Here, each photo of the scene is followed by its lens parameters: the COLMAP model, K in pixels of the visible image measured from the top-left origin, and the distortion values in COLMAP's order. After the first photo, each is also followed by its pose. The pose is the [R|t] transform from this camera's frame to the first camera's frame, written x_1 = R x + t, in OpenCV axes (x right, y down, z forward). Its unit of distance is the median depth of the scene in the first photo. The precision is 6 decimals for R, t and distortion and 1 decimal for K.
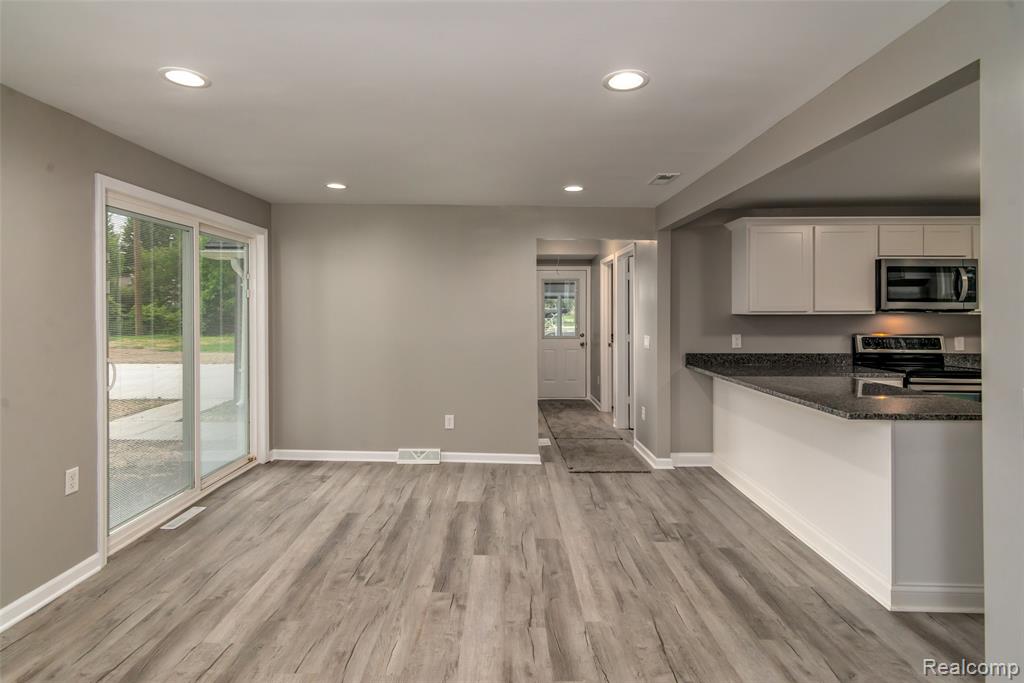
lens RADIAL K [[520.2, 0, 503.5], [0, 520.2, 313.3], [0, 0, 1]] dist [0.007114, 0.000157]
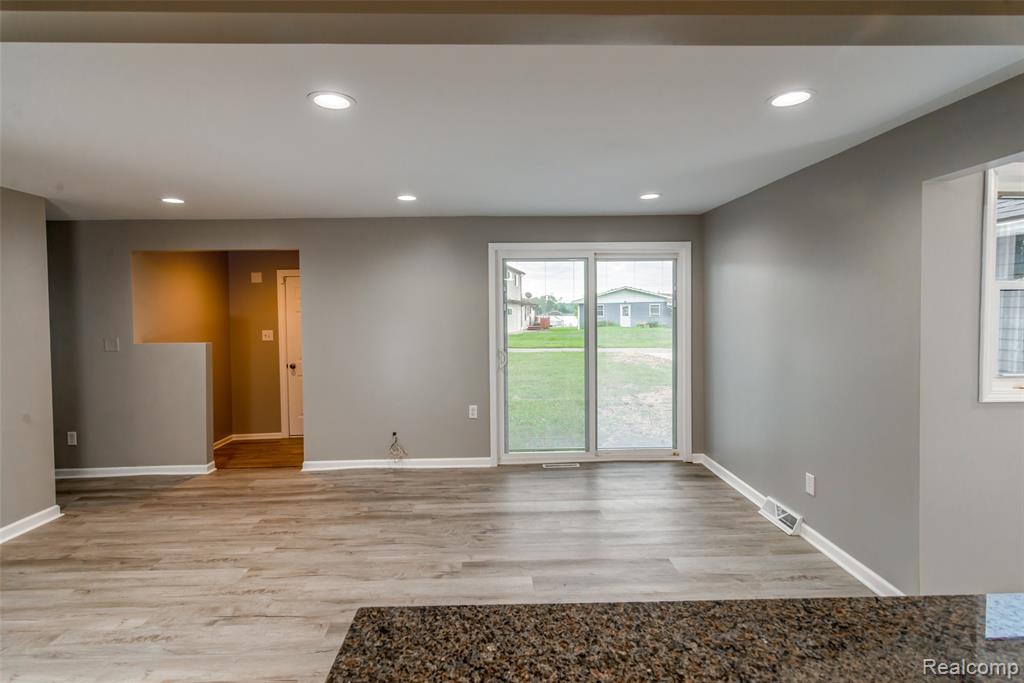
lens RADIAL K [[520.2, 0, 512.5], [0, 520.2, 334.6], [0, 0, 1]] dist [0.007114, 0.000157]
pose [[0.026396, 0.036434, -0.998987, 1.041438], [0.006412, 0.999309, 0.036615, -0.026544], [0.999631, -0.007372, 0.026144, 1.095451]]
